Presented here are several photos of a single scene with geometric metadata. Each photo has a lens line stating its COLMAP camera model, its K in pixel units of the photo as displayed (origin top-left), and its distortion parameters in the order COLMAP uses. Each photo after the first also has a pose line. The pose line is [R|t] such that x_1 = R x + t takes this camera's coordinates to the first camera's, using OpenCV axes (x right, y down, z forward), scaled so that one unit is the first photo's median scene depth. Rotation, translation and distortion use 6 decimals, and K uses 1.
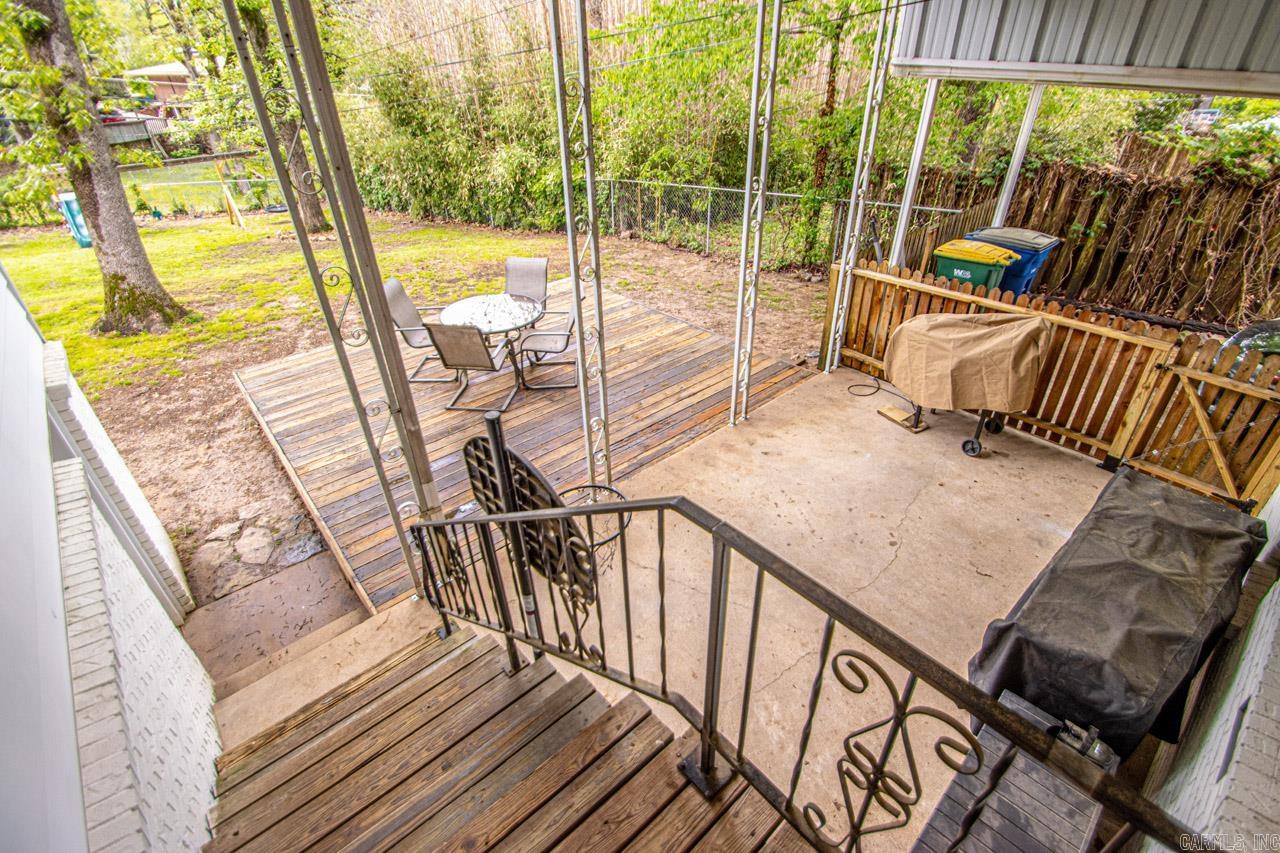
lens RADIAL K [[595.2, 0, 647.6], [0, 595.2, 423.0], [0, 0, 1]] dist [0.016941, -0.018978]
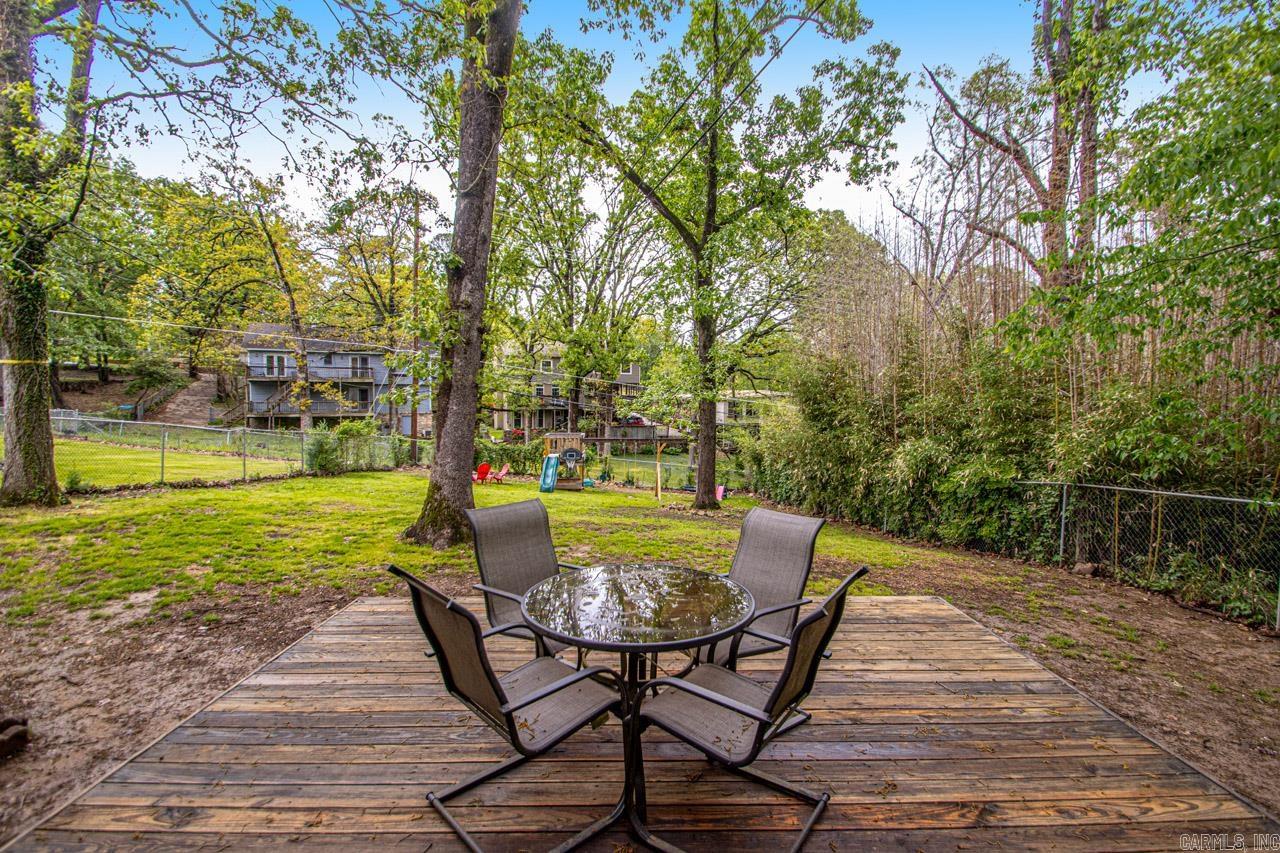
lens RADIAL K [[595.2, 0, 647.6], [0, 595.2, 423.0], [0, 0, 1]] dist [0.016941, -0.018978]
pose [[0.764172, 0.047909, -0.643231, 0.007081], [-0.361433, 0.857773, -0.365501, -0.055612], [0.534236, 0.511790, 0.672802, 0.257458]]
